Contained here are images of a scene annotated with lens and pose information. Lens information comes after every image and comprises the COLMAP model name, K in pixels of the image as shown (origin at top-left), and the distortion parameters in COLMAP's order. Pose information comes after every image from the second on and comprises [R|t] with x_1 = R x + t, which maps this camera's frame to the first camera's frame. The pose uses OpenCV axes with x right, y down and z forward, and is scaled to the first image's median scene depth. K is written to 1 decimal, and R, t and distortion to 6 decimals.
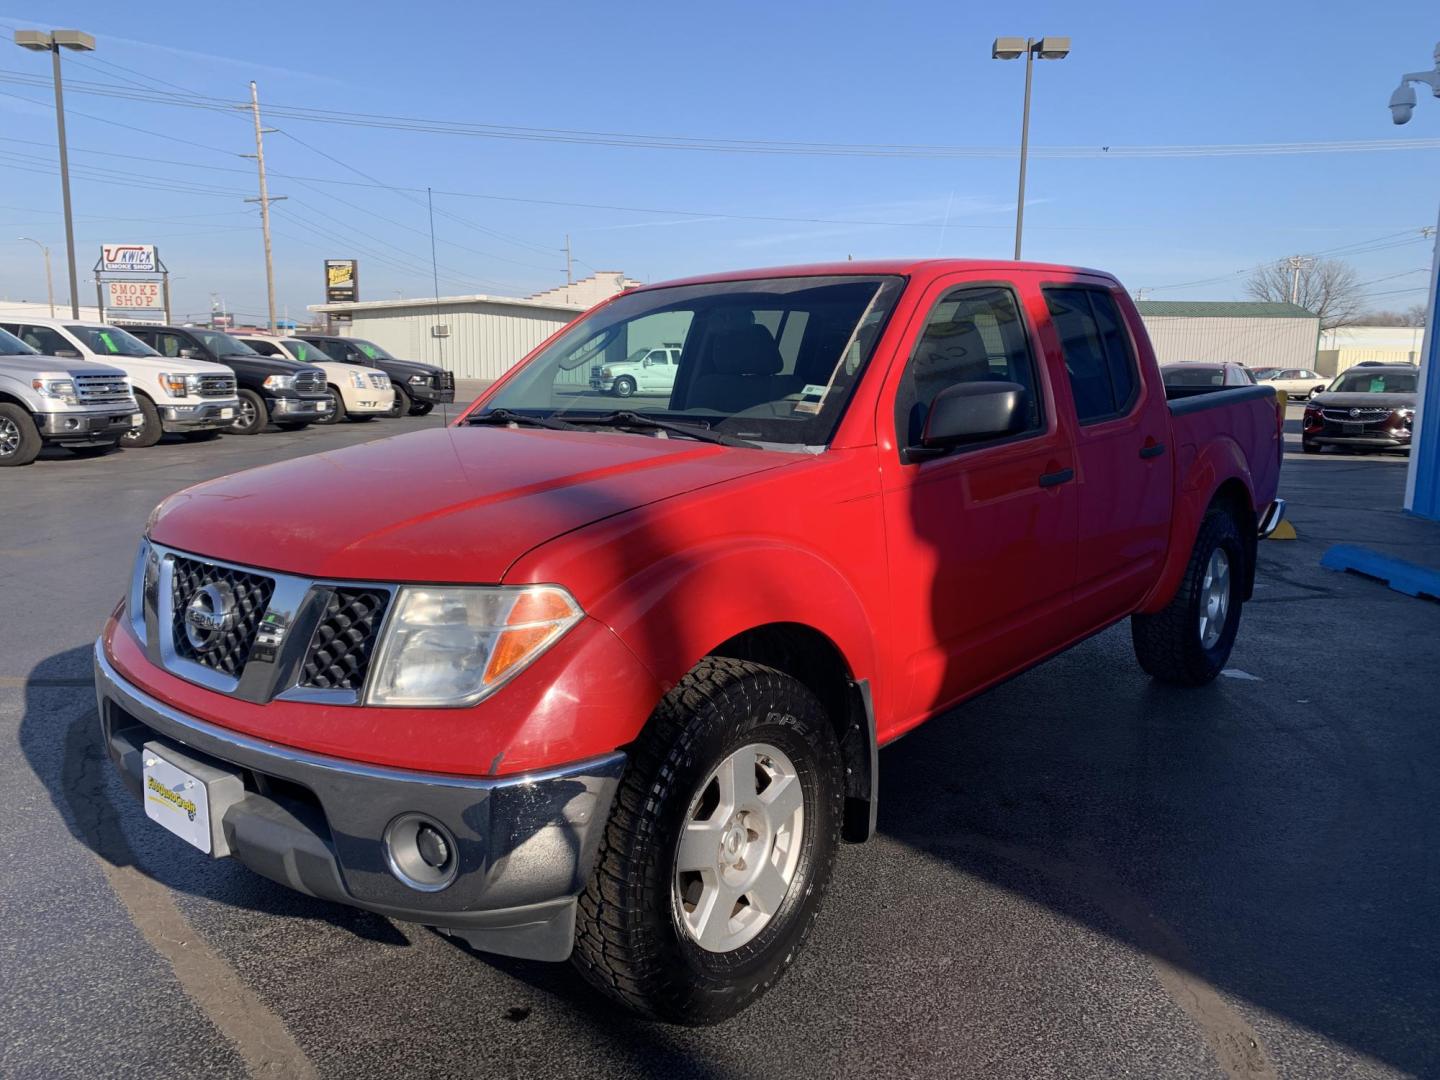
lens RADIAL K [[1060.7, 0, 720.0], [0, 1060.7, 540.0], [0, 0, 1]] dist [0.001227, -0.001530]
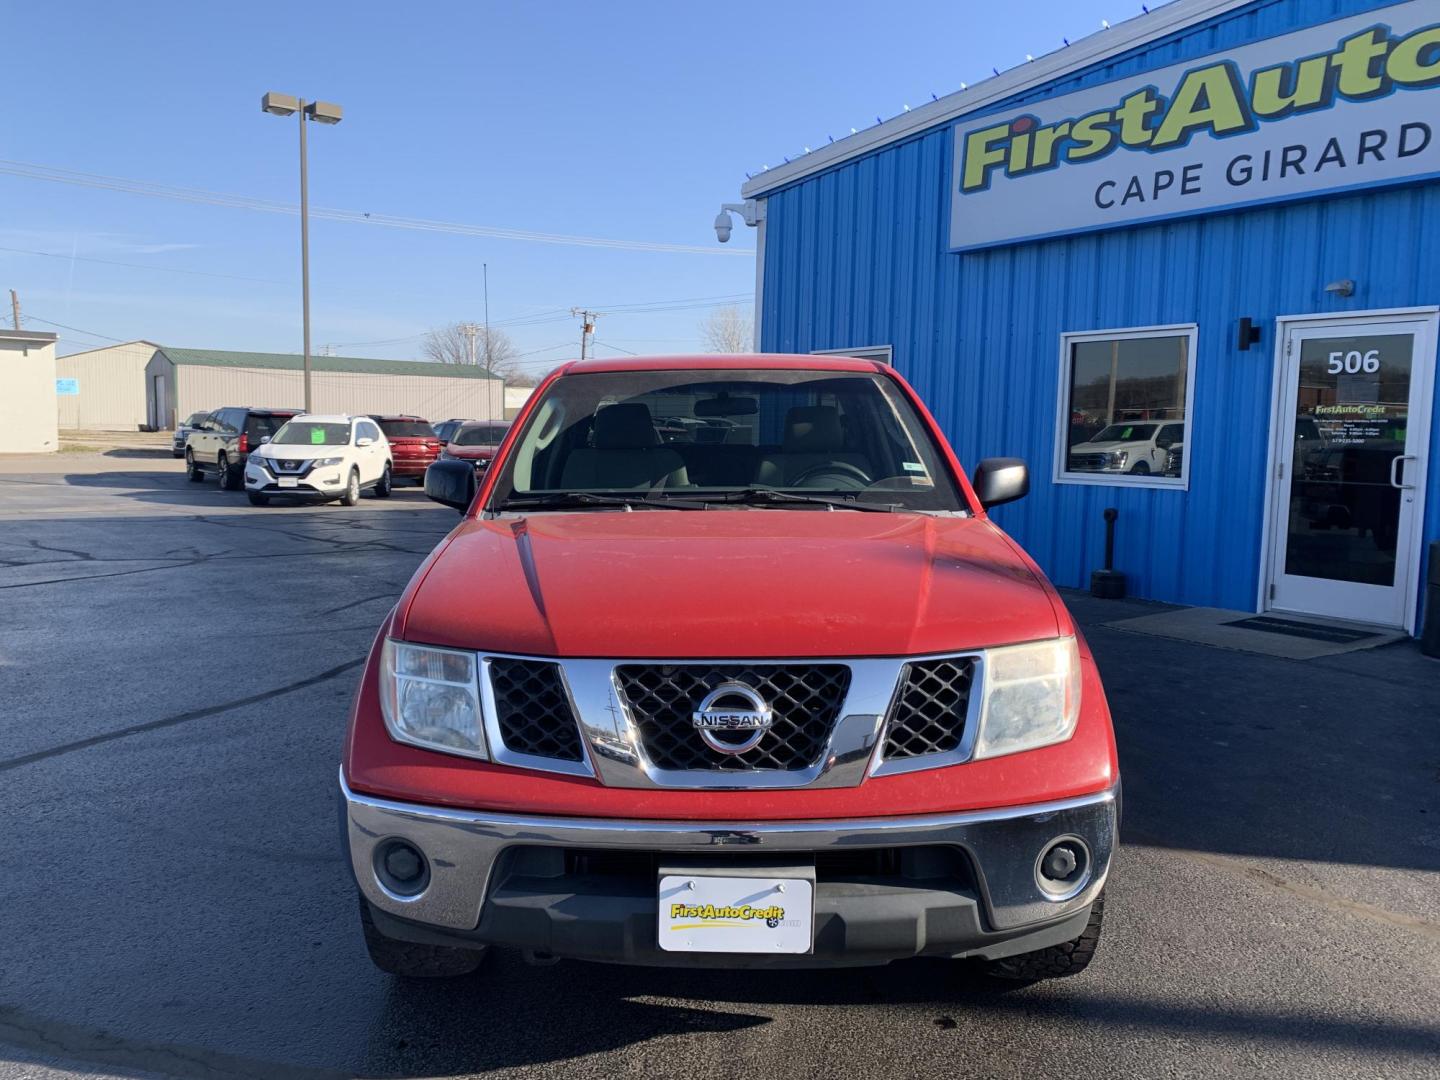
lens RADIAL K [[1185.4, 0, 452.6], [0, 1185.4, 540.2], [0, 0, 1]] dist [0.009646, -0.001533]
pose [[0.770554, -0.064756, 0.634077, -0.550059], [0.098270, 0.995000, -0.017806, -0.039188], [-0.629754, 0.076032, 0.773065, 0.122675]]
